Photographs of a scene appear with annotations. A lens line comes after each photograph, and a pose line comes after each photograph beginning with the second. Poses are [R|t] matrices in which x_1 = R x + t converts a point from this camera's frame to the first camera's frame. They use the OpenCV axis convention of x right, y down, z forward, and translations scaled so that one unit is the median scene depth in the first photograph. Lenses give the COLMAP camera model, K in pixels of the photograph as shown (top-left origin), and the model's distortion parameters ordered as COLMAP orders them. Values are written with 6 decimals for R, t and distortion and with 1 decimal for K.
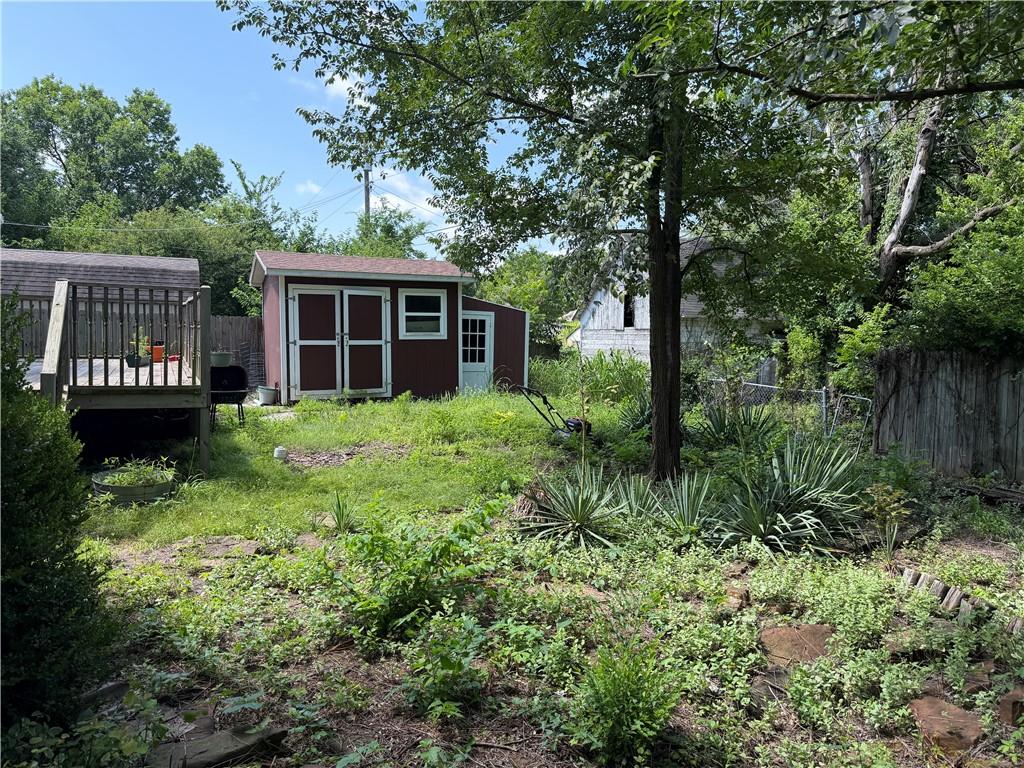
lens RADIAL K [[717.4, 0, 514.5], [0, 717.4, 380.0], [0, 0, 1]] dist [0.042842, -0.058956]
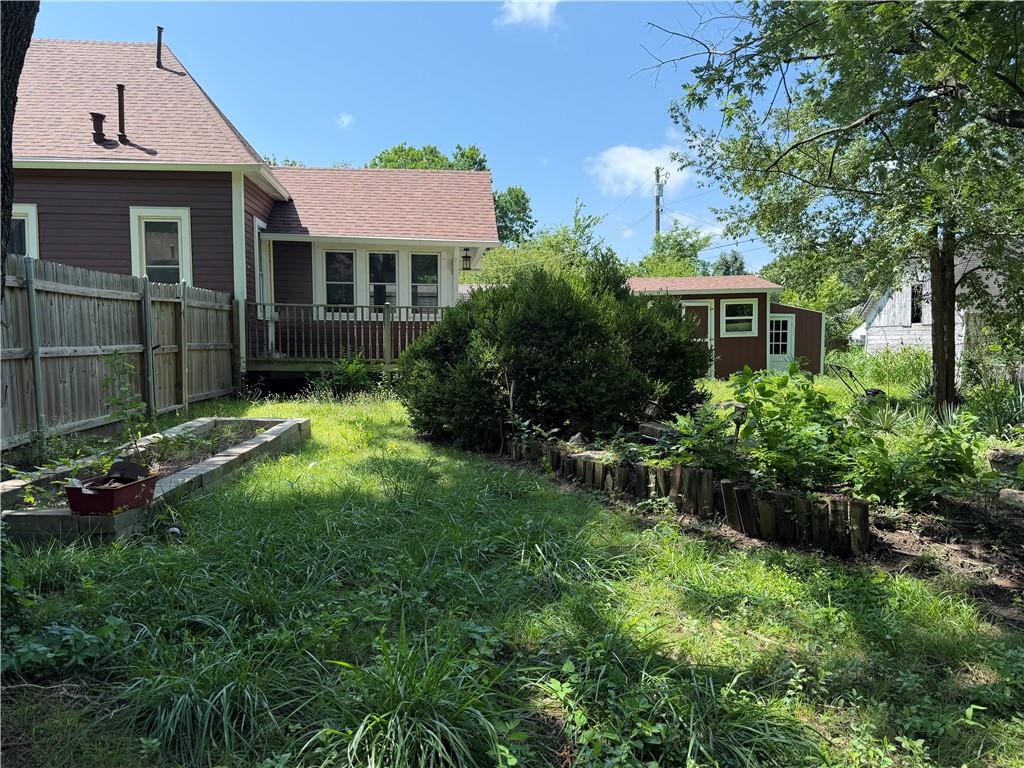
lens RADIAL K [[717.4, 0, 511.9], [0, 717.4, 384.2], [0, 0, 1]] dist [0.042842, -0.058956]
pose [[0.940828, -0.001225, -0.338882, -0.070072], [0.001563, 0.999999, 0.000724, 0.029598], [0.338880, -0.001211, 0.940829, -0.396787]]
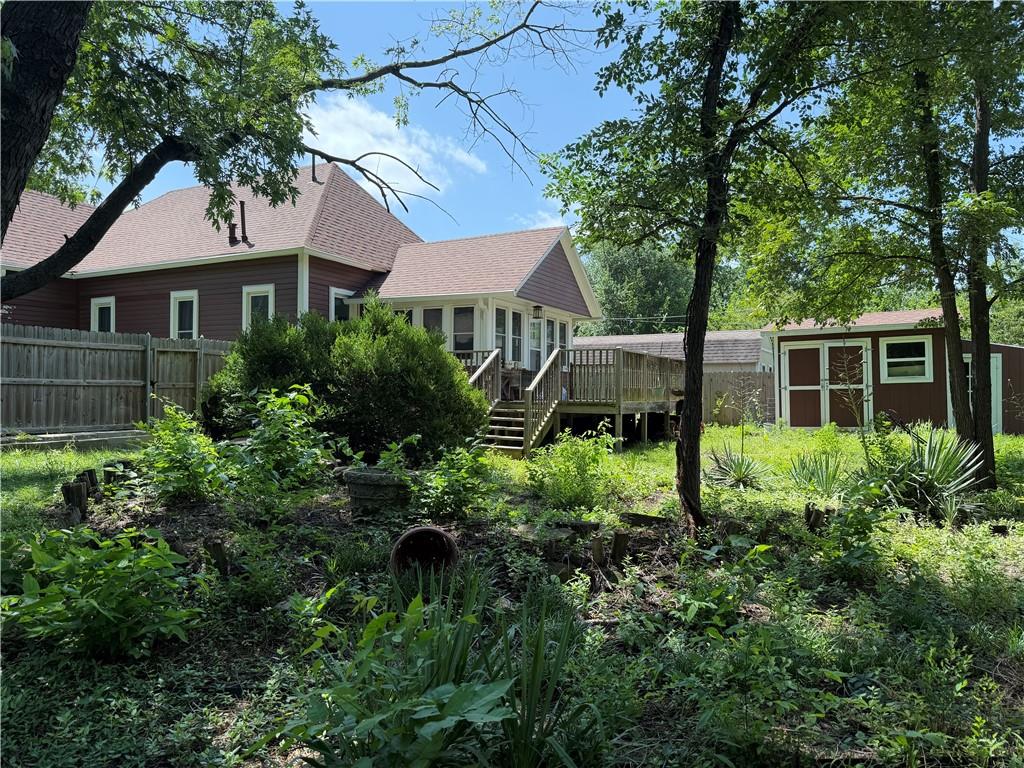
lens RADIAL K [[717.4, 0, 518.0], [0, 717.4, 382.7], [0, 0, 1]] dist [0.042842, -0.058956]
pose [[0.611349, -0.037683, -0.790463, 0.371578], [-0.036894, 0.996422, -0.076036, 0.047263], [0.790501, 0.075648, 0.607771, -0.122225]]
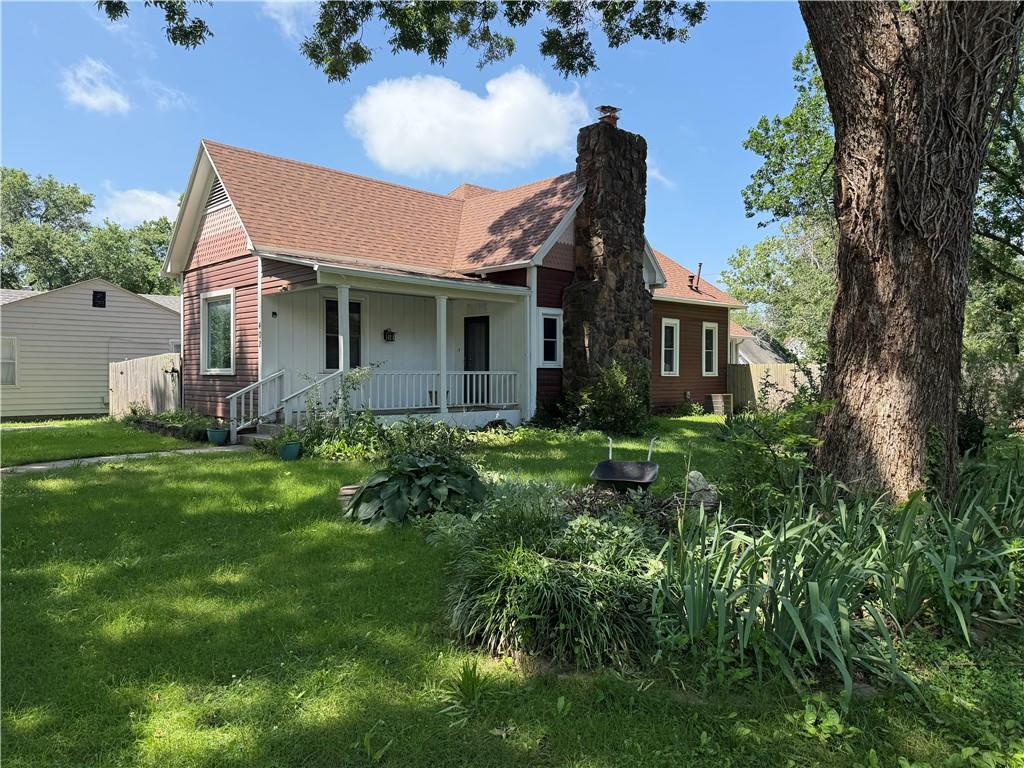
lens RADIAL K [[717.4, 0, 518.3], [0, 717.4, 384.7], [0, 0, 1]] dist [0.042842, -0.058956]
pose [[0.955962, -0.023277, 0.292564, -1.570056], [0.033942, 0.998930, -0.031427, 0.011020], [-0.291520, 0.039974, 0.955729, -1.187795]]
